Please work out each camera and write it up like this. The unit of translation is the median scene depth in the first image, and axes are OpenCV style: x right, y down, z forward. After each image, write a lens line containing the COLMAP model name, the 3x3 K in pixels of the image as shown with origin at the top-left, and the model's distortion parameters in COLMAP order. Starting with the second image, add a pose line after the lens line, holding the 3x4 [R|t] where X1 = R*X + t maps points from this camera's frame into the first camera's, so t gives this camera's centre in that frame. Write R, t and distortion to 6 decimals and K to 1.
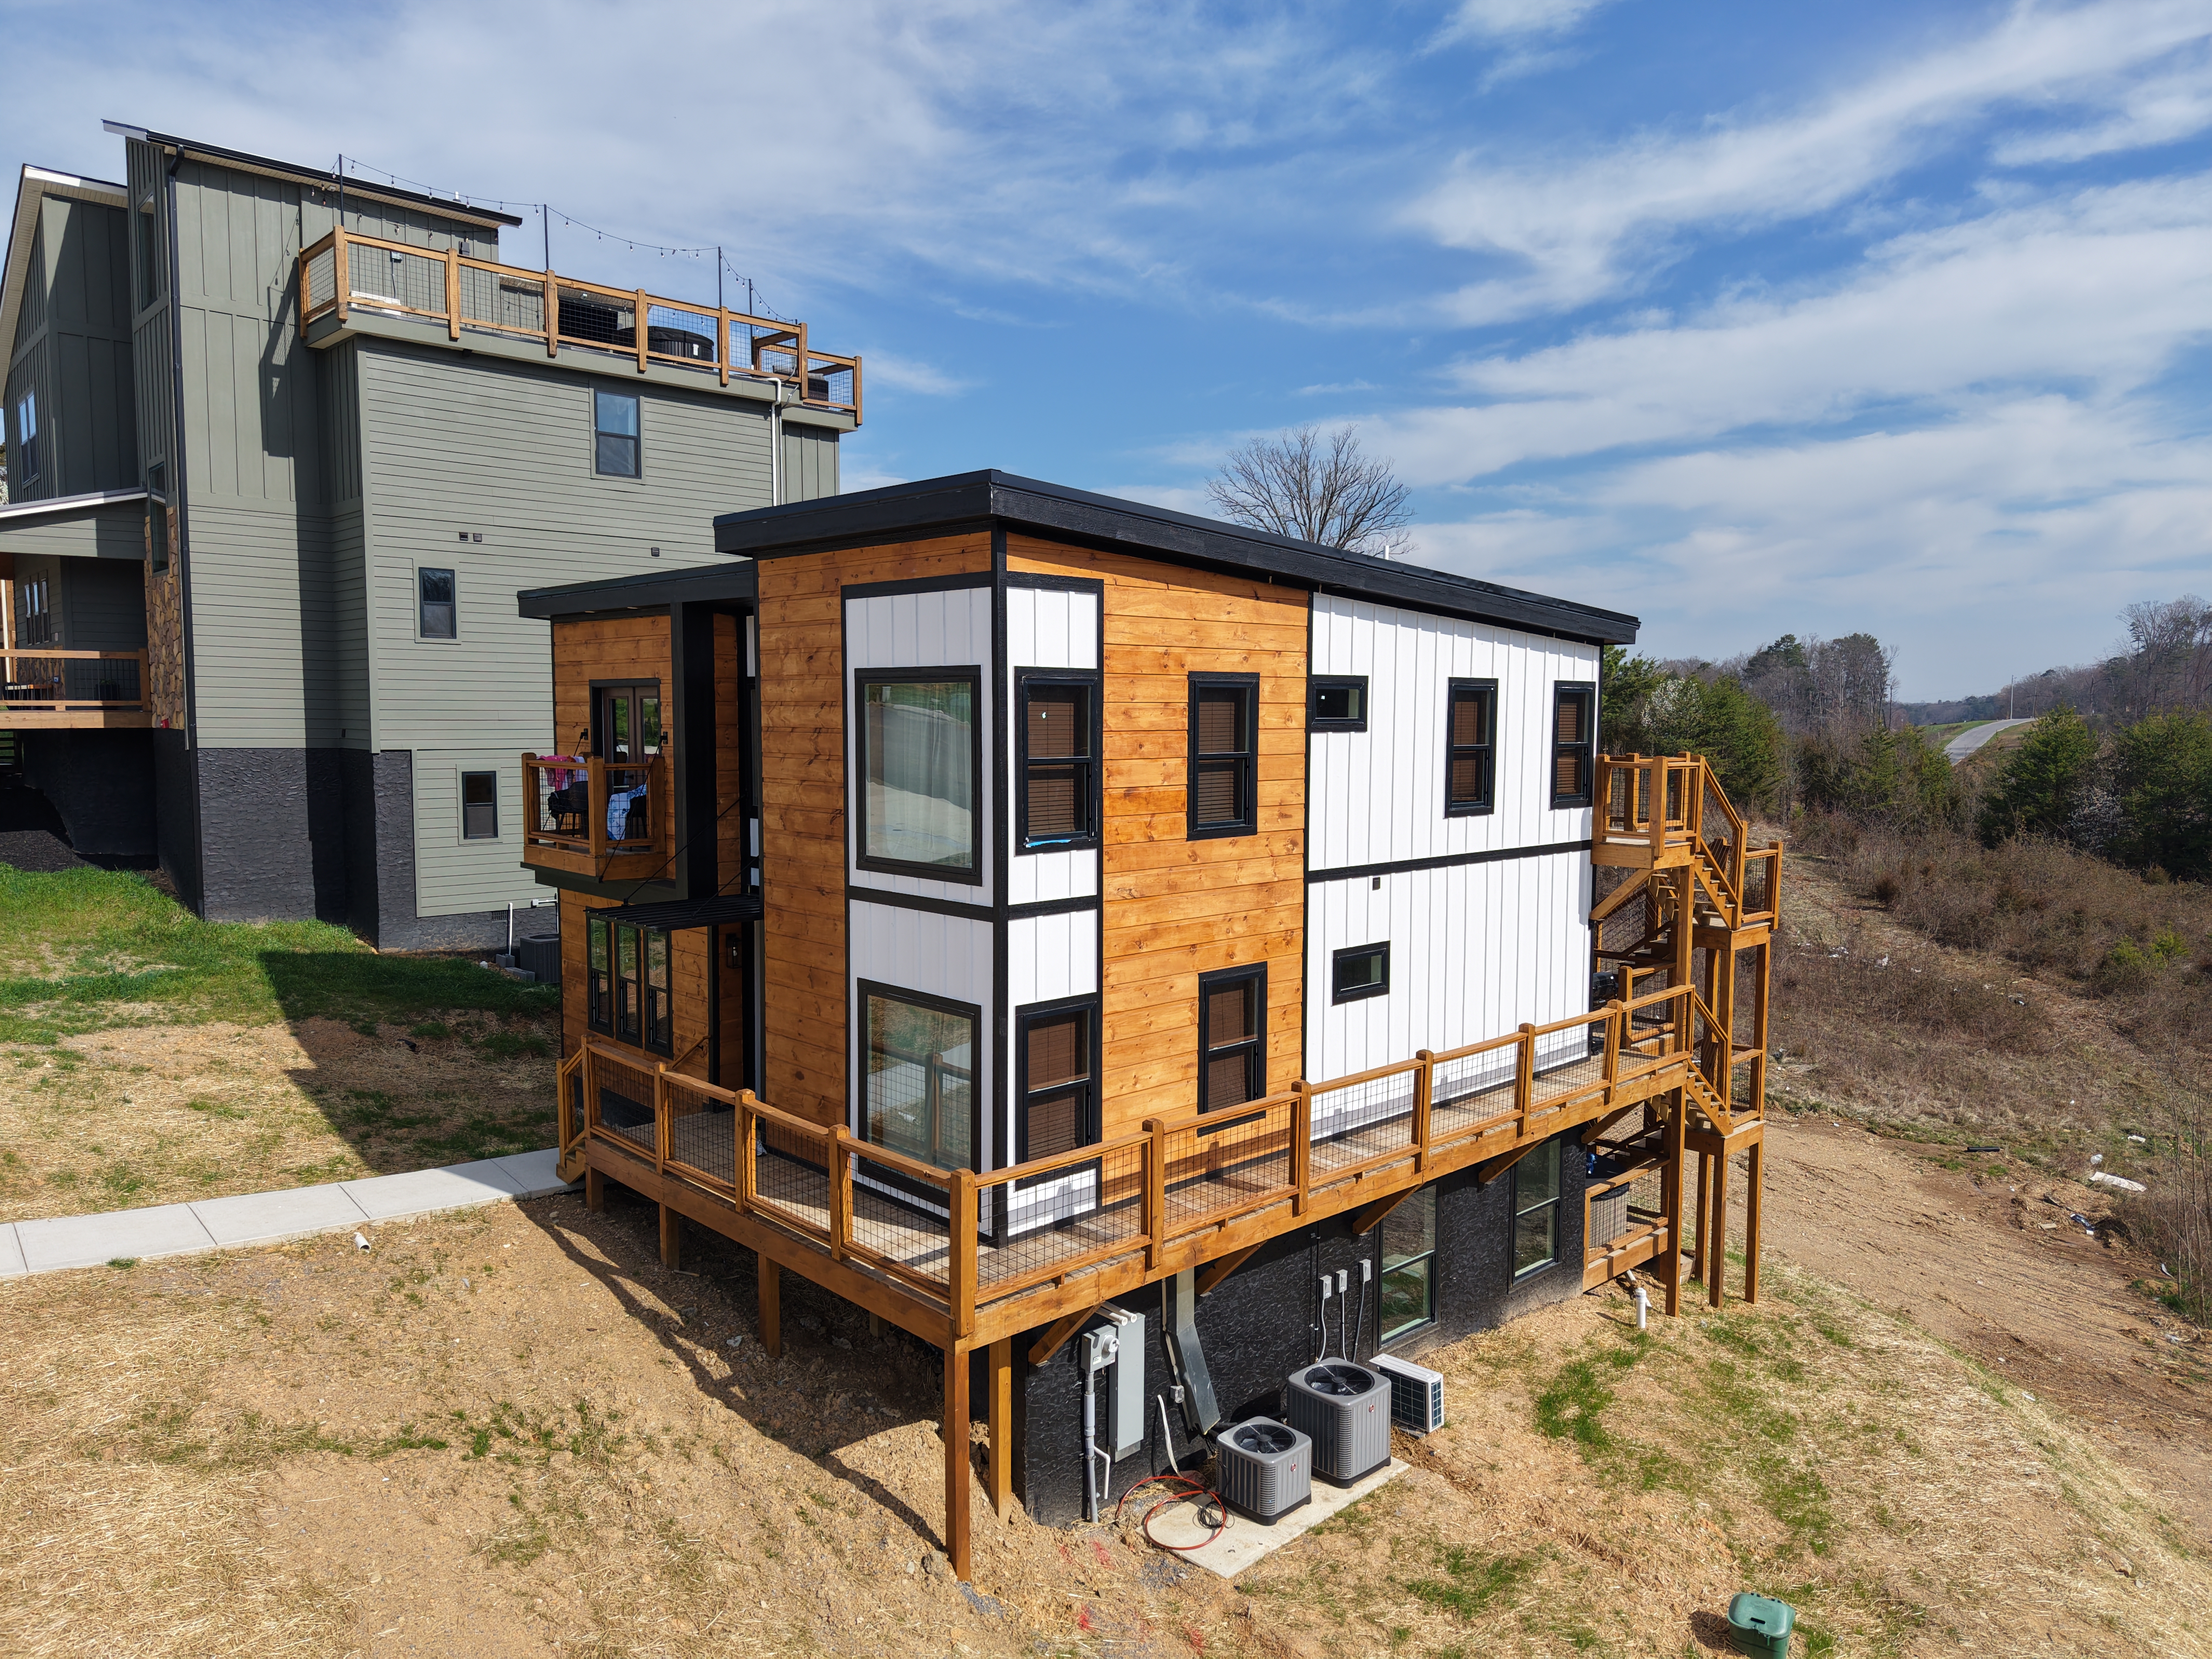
lens RADIAL K [[1510.9, 0, 1152.4], [0, 1510.9, 827.2], [0, 0, 1]] dist [0.001823, -0.006827]
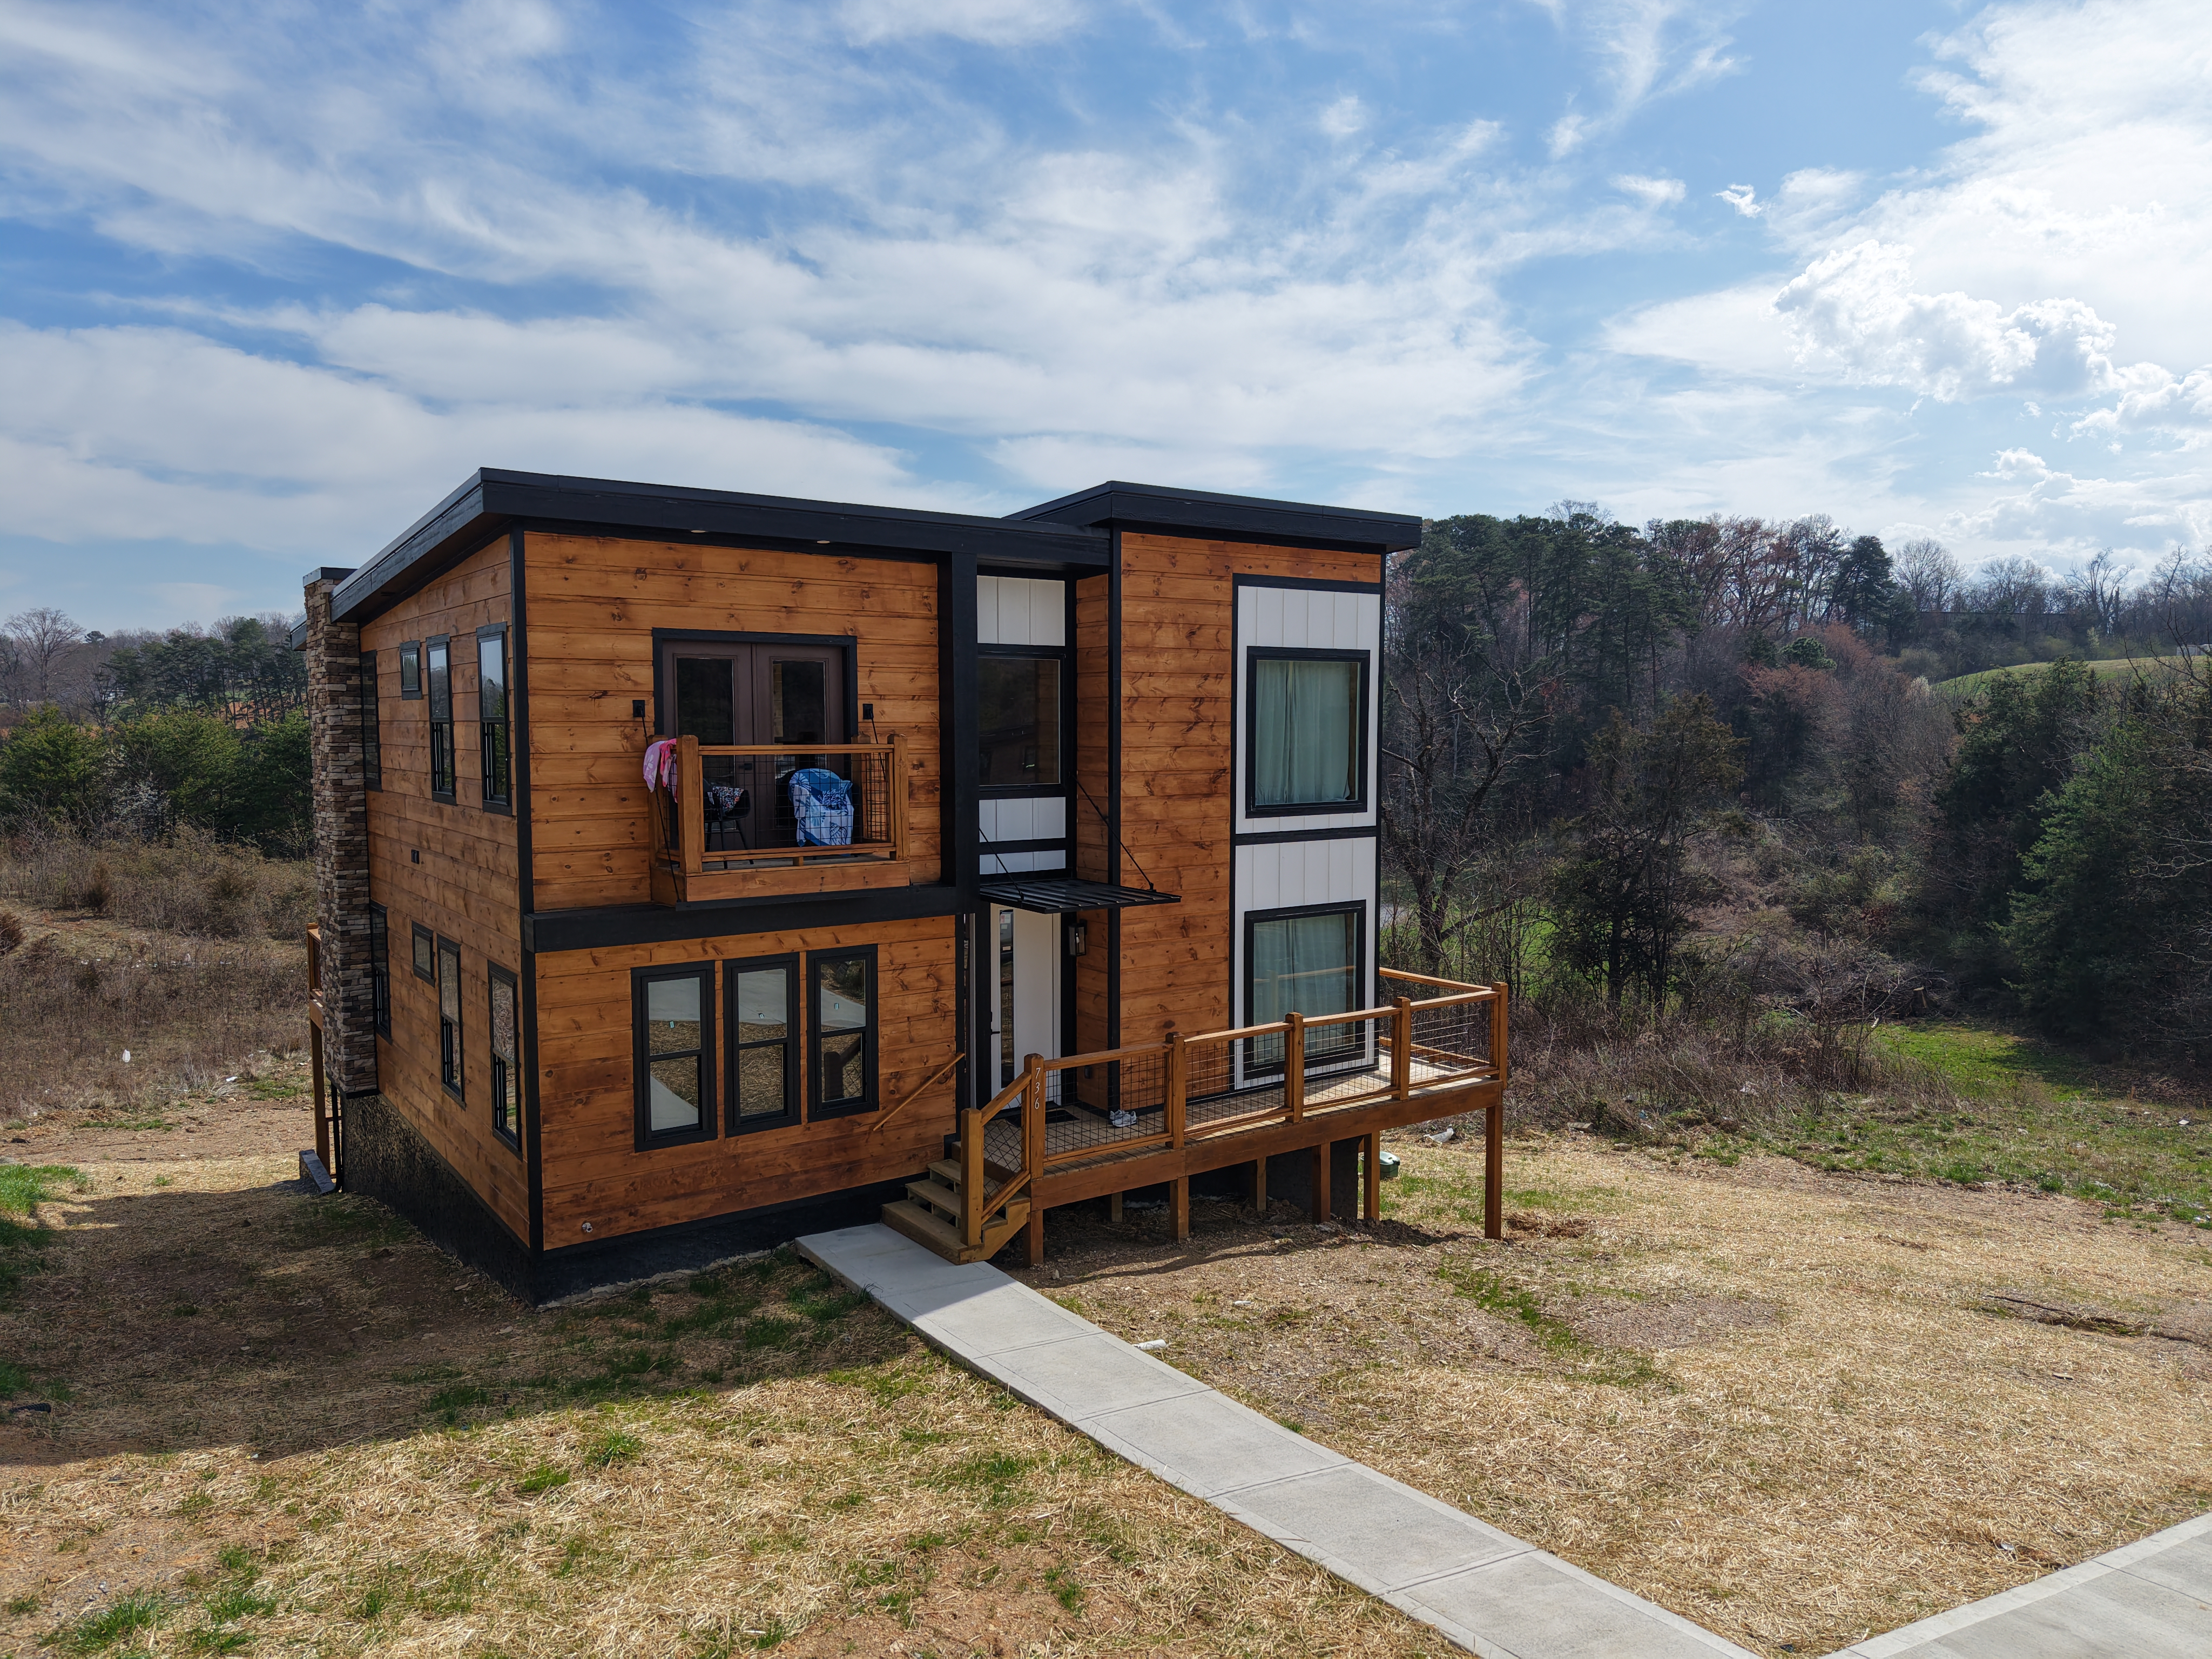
lens RADIAL K [[1510.9, 0, 1152.4], [0, 1510.9, 827.2], [0, 0, 1]] dist [0.001823, -0.006827]
pose [[0.098833, -0.073323, 0.992399, -0.789847], [0.078294, 0.994763, 0.065700, -0.027523], [-0.992019, 0.071205, 0.104056, 0.550150]]
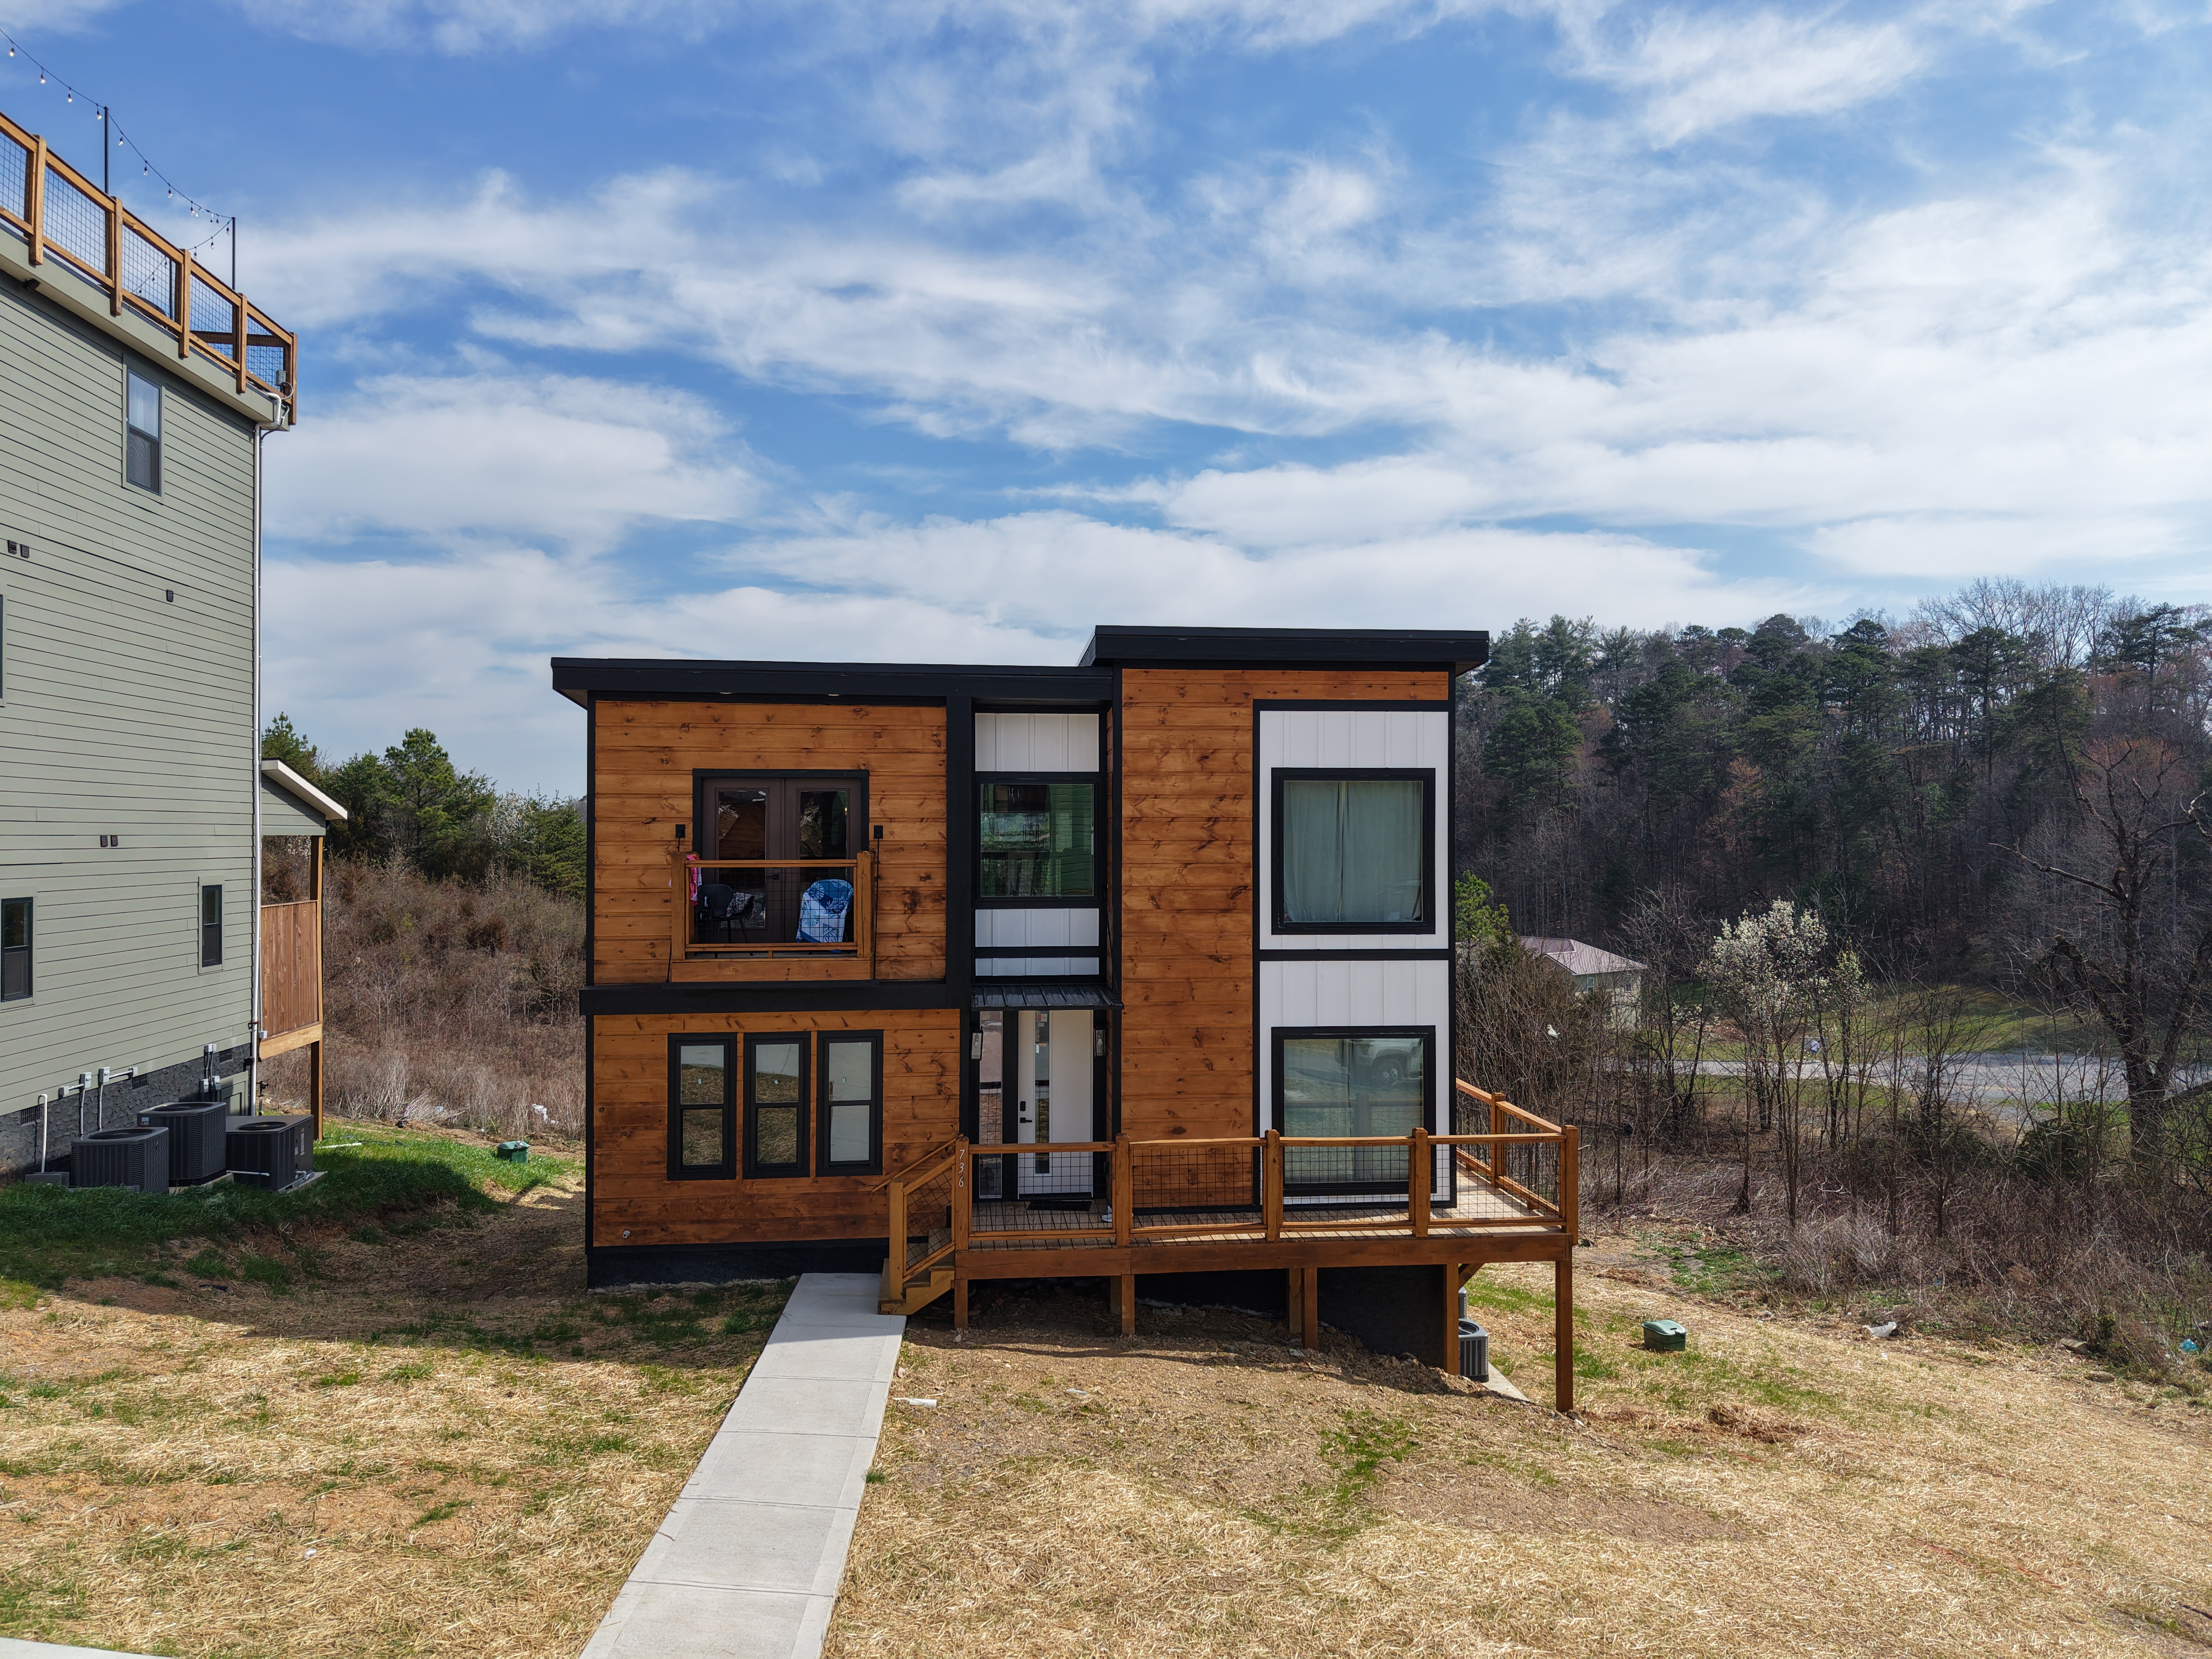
lens RADIAL K [[1522.4, 0, 1107.5], [0, 1522.4, 825.7], [0, 0, 1]] dist [0.026830, -0.039707]
pose [[0.592666, 0.001712, 0.805447, -0.720865], [0.065779, 0.996555, -0.050520, -0.003390], [-0.802758, 0.082923, 0.590511, 0.222562]]
